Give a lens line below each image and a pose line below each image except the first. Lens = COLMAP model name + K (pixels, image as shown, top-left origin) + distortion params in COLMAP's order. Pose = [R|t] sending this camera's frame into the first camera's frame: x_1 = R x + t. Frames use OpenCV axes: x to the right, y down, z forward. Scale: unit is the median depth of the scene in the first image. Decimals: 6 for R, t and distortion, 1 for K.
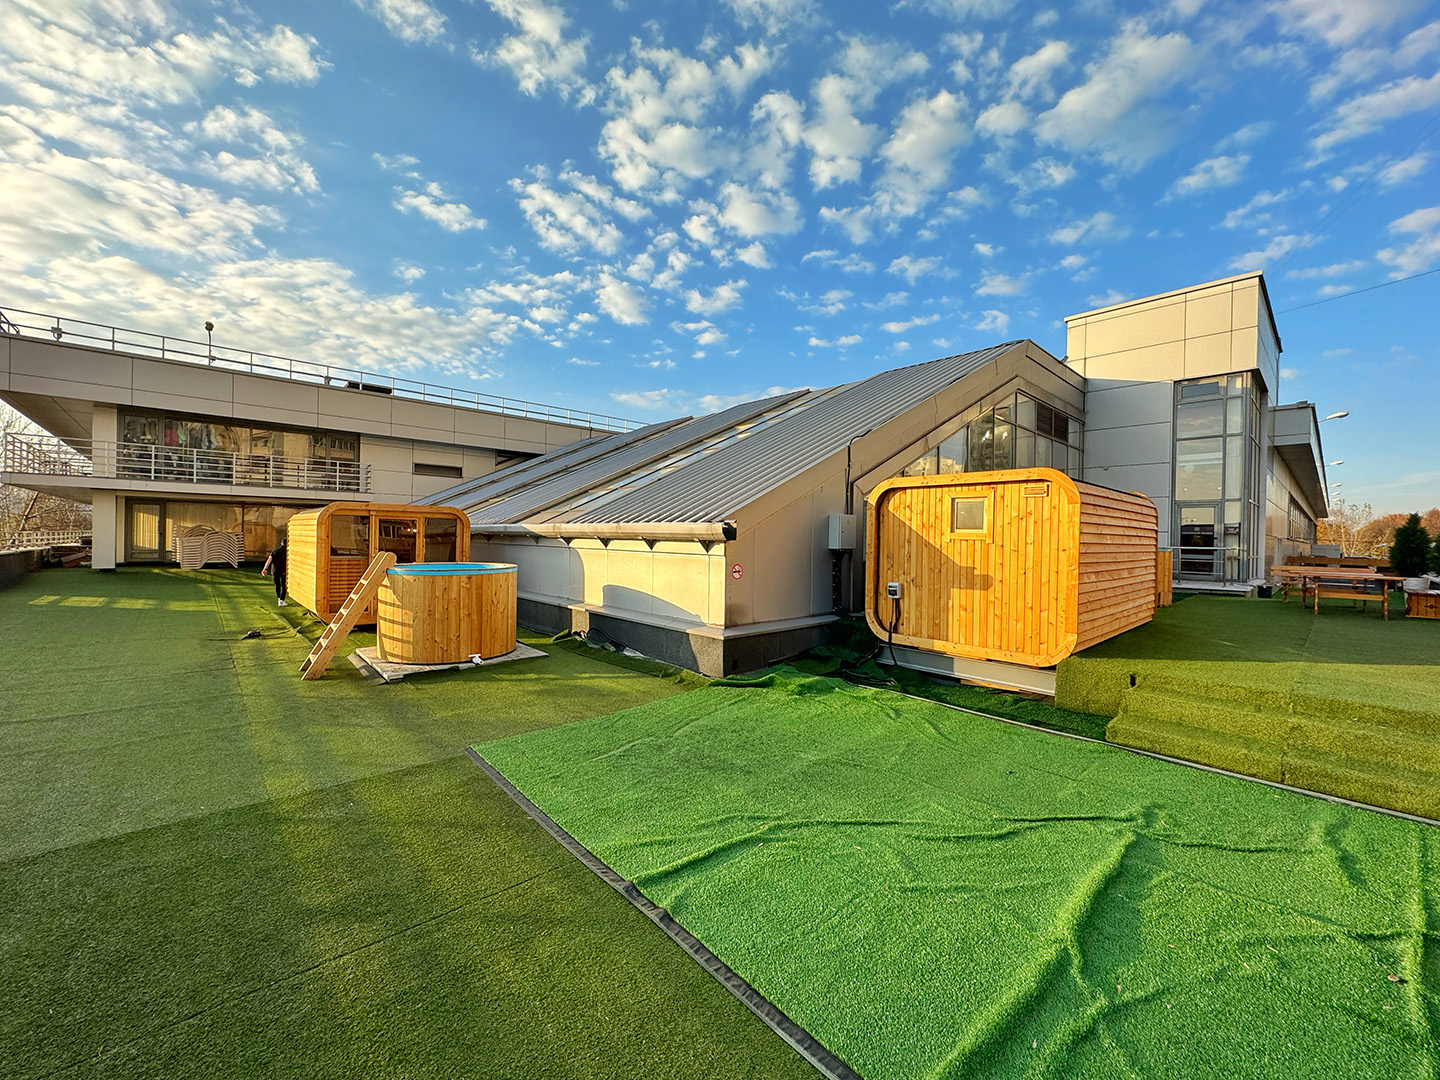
lens RADIAL K [[576.7, 0, 720.0], [0, 576.7, 540.0], [0, 0, 1]] dist [-0.000344, 0.000005]
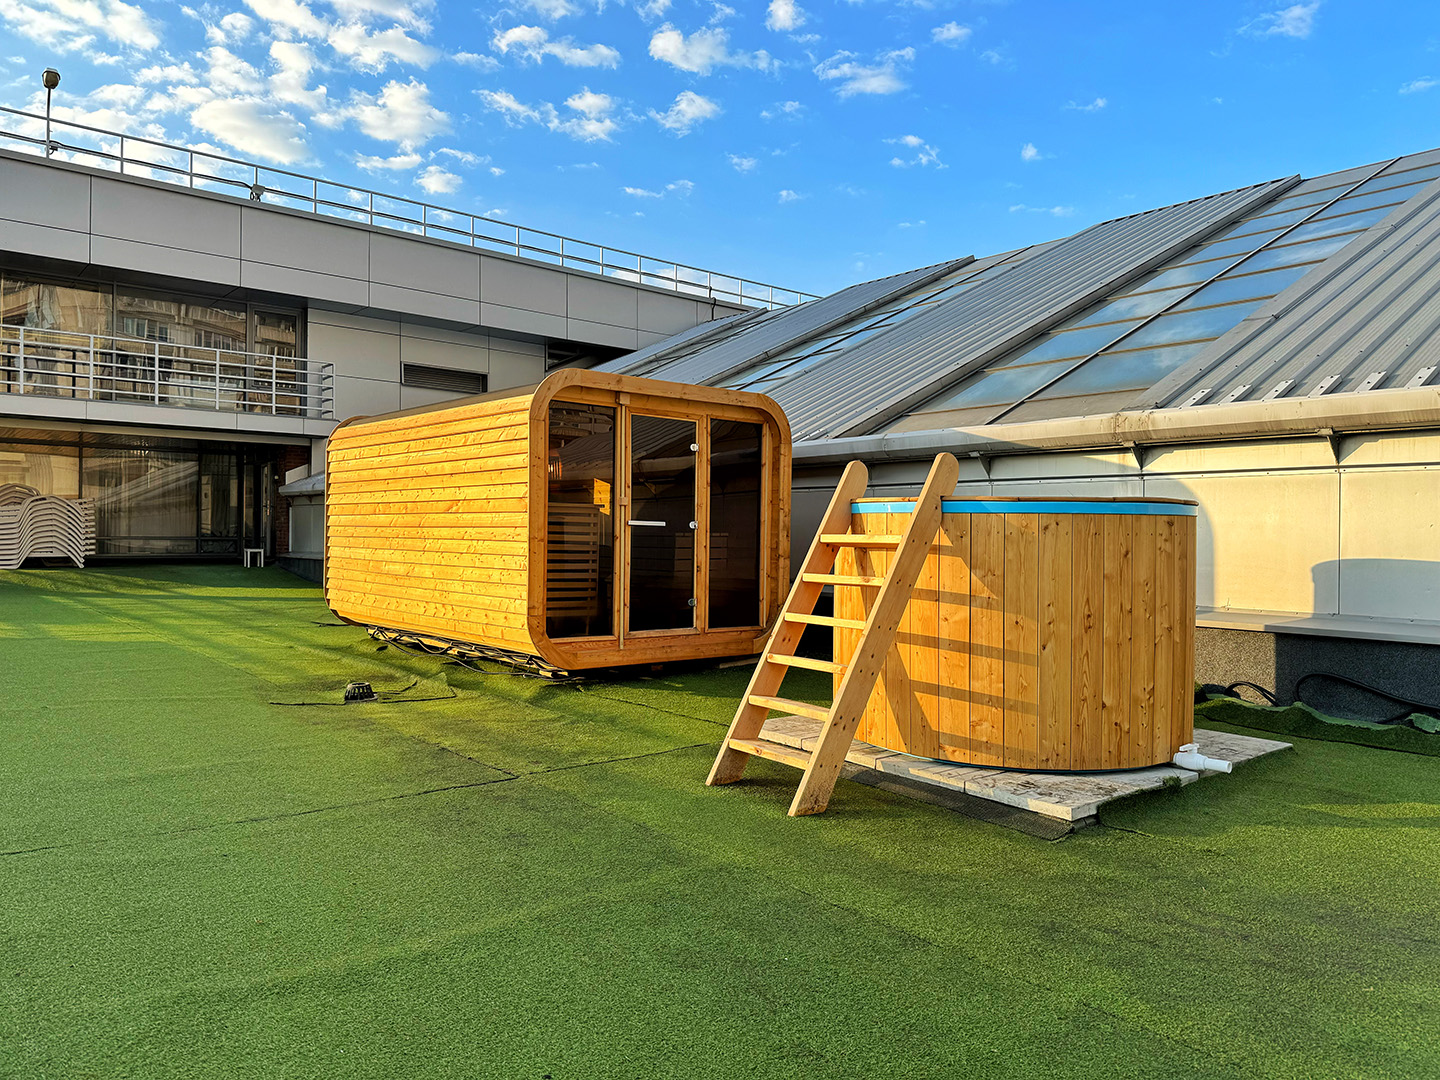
lens RADIAL K [[1005.5, 0, 720.0], [0, 1005.5, 540.0], [0, 0, 1]] dist [0.073231, -0.087586]
pose [[0.998841, -0.006532, -0.047677, -0.449425], [0.006741, 0.999968, 0.004219, 0.046884], [0.047648, -0.004536, 0.998854, 0.246078]]
